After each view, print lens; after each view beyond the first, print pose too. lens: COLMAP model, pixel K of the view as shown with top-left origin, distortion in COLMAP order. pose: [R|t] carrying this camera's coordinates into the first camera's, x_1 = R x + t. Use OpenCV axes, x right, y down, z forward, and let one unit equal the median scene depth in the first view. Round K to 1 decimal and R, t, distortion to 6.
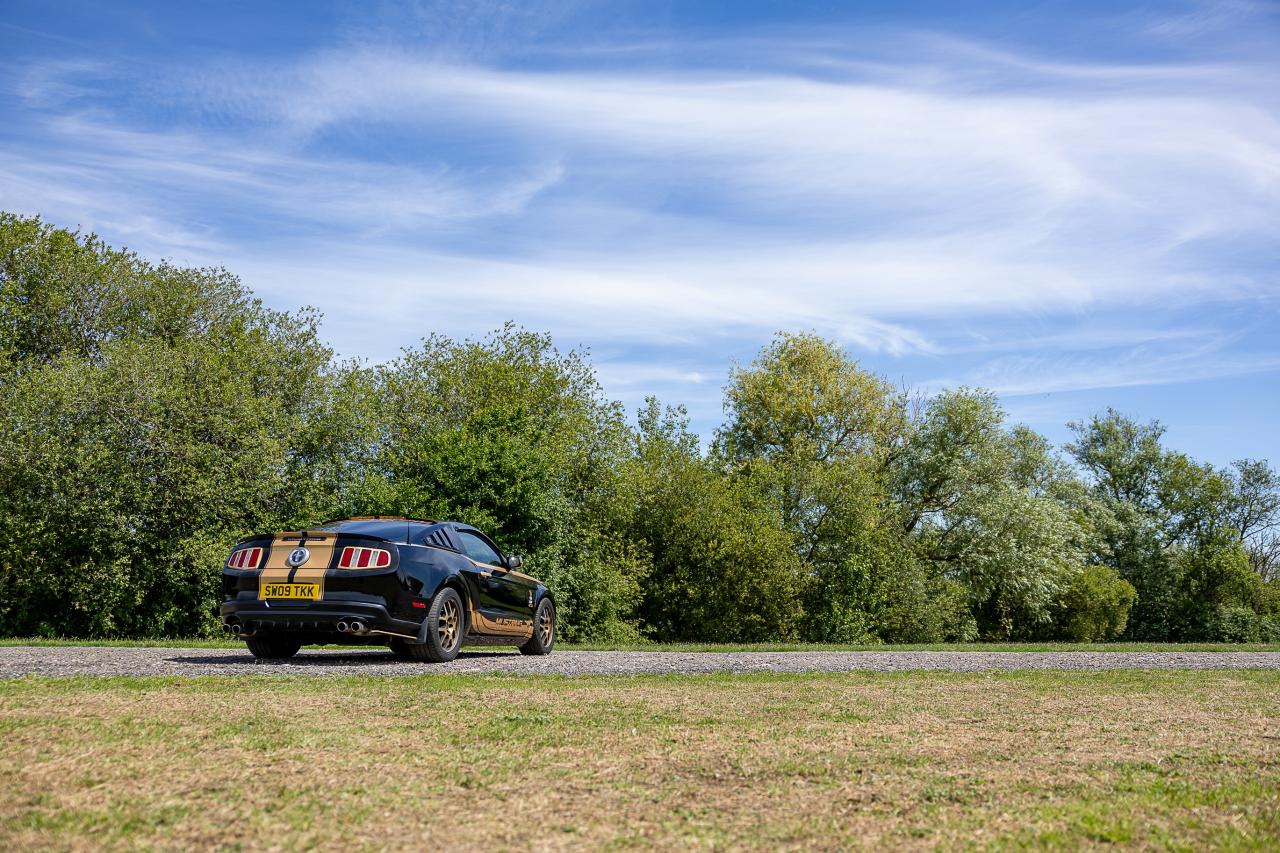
lens RADIAL K [[1079.6, 0, 634.6], [0, 1079.6, 426.1], [0, 0, 1]] dist [0.008200, 0.009787]
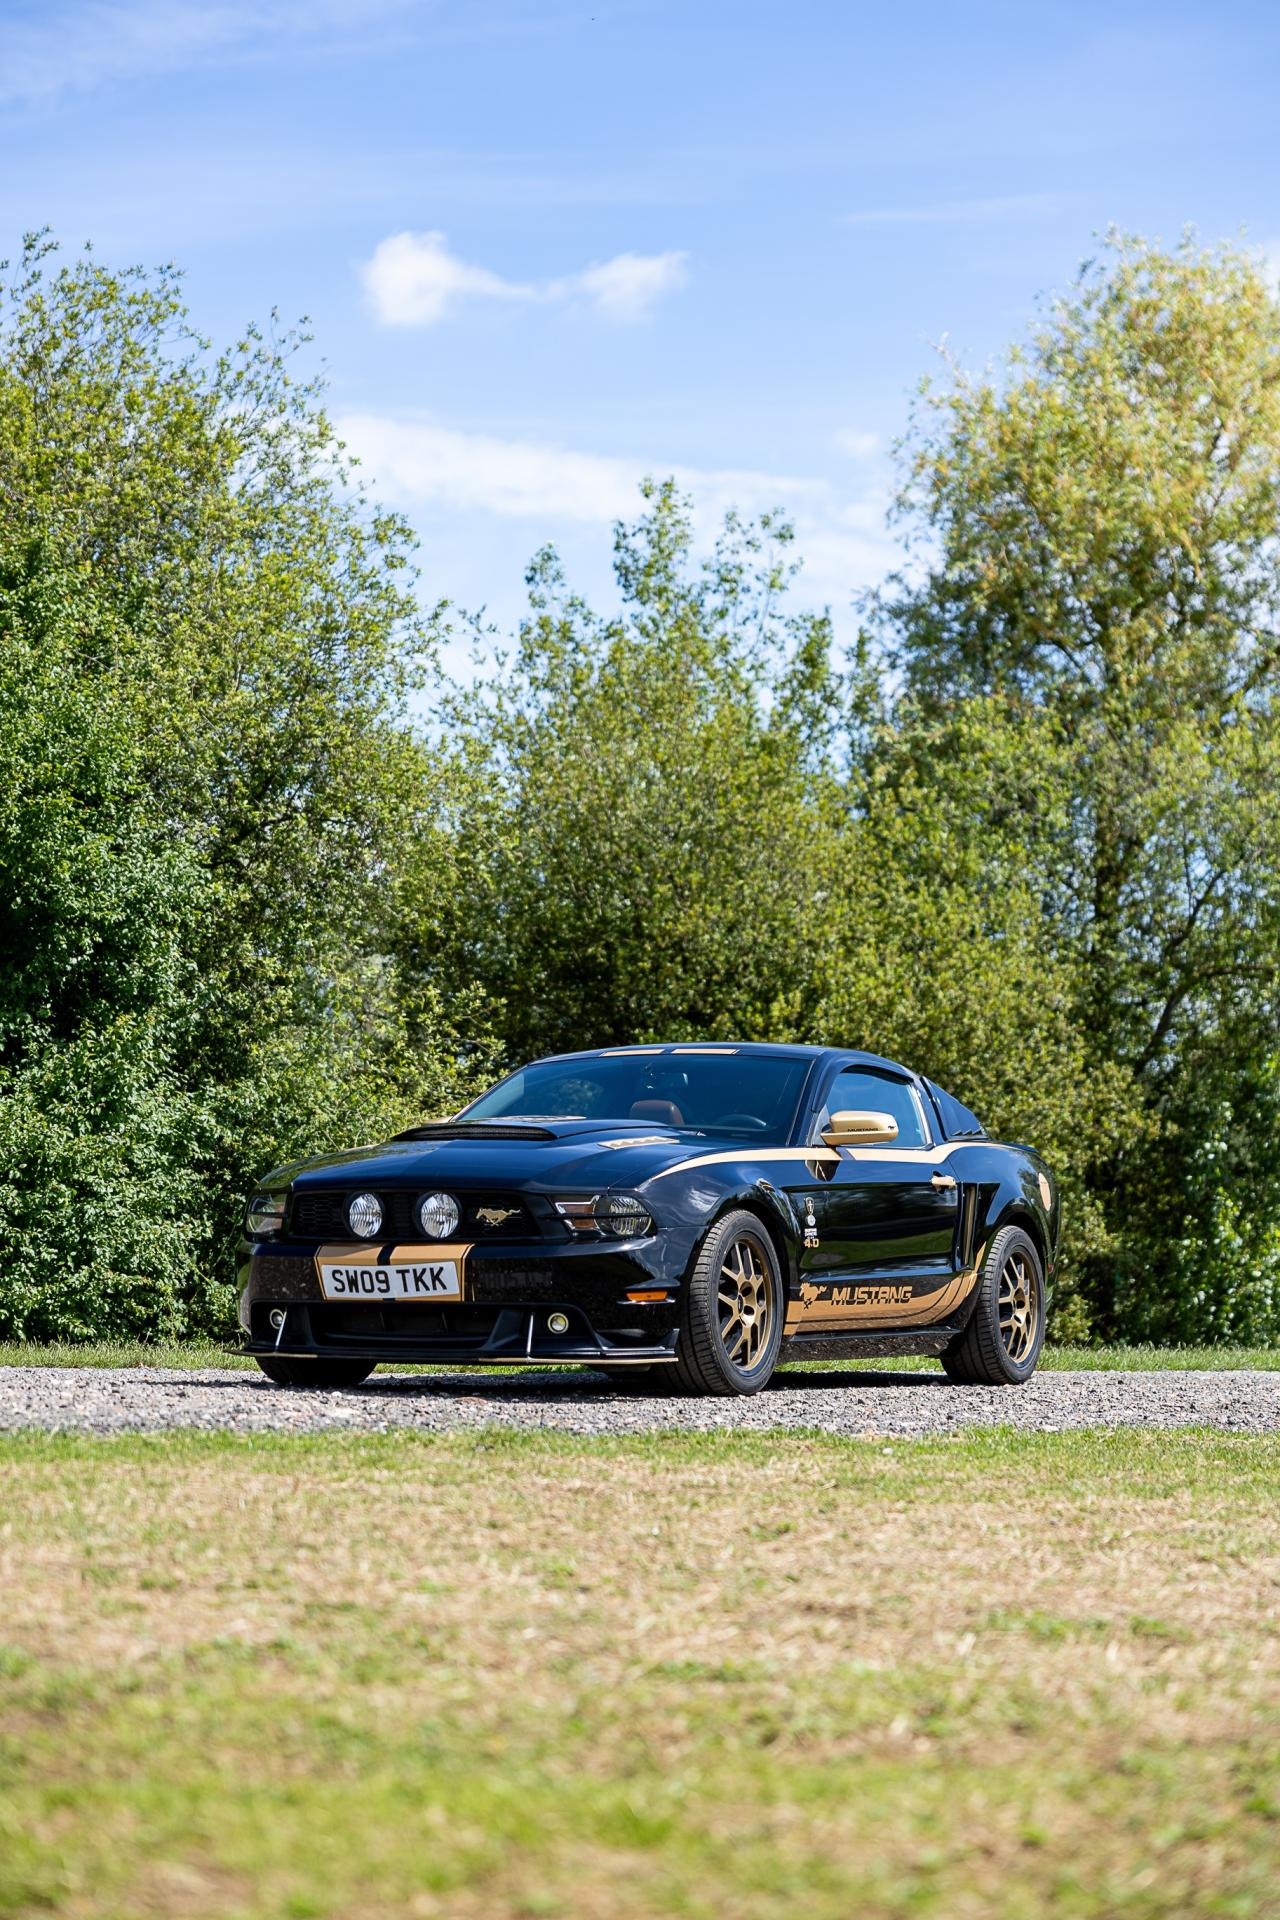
lens RADIAL K [[3891.1, 0, 599.1], [0, 3891.1, 1030.7], [0, 0, 1]] dist [0.110665, 0.000000]
pose [[0.997777, -0.002223, -0.066603, 0.129234], [0.010203, 0.992757, 0.119706, -0.011759], [0.065855, -0.120120, 0.990573, -0.049341]]
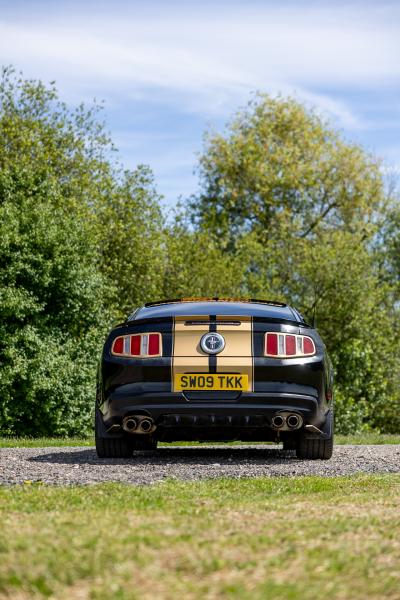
lens RADIAL K [[1216.0, 0, 197.7], [0, 1216.0, 296.0], [0, 0, 1]] dist [0.110665, 0.000000]
pose [[0.976680, 0.010406, 0.214446, -0.225568], [-0.028368, 0.996322, 0.080857, 0.001205], [-0.212816, -0.085055, 0.973383, 0.017749]]
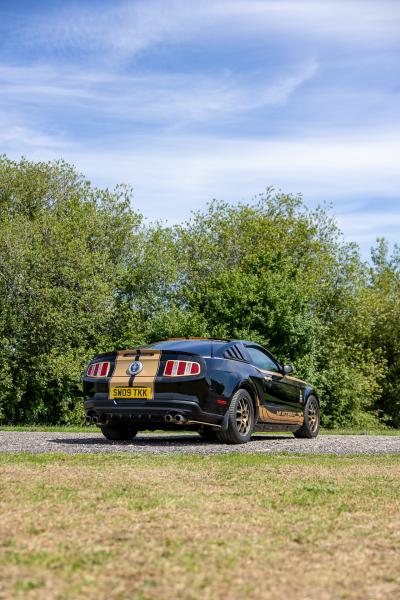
lens RADIAL K [[815.0, 0, 191.8], [0, 815.0, 311.3], [0, 0, 1]] dist [0.028501, 0.000000]
pose [[0.977731, -0.029199, -0.207821, -0.008883], [0.040991, 0.997771, 0.052664, -0.001447], [0.205820, -0.060010, 0.976748, 0.000158]]
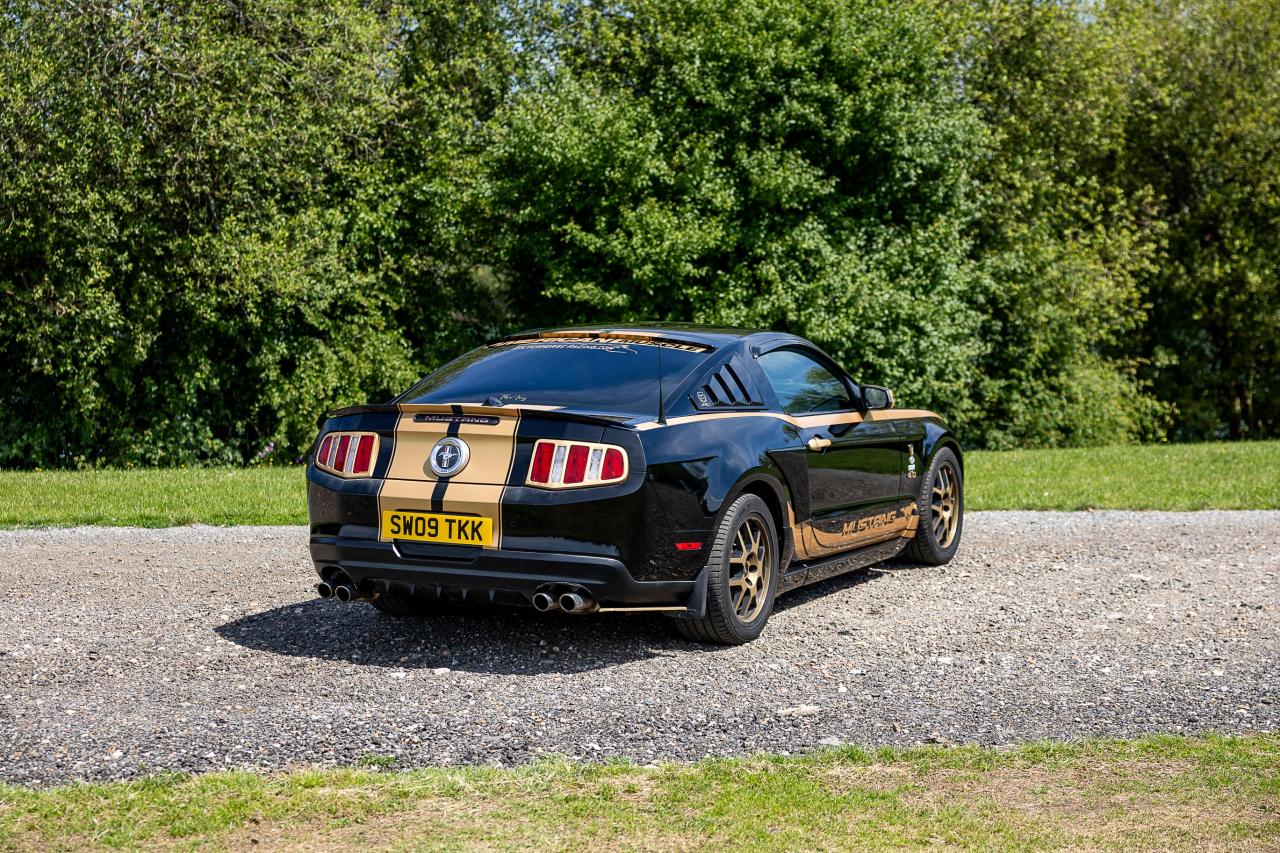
lens RADIAL K [[2269.7, 0, 630.6], [0, 2269.7, 424.9], [0, 0, 1]] dist [0.084236, 0.000000]
pose [[0.977628, 0.003159, -0.210317, -0.003068], [0.051351, 0.966048, 0.253210, -0.065532], [0.203976, -0.258345, 0.944273, 0.011725]]
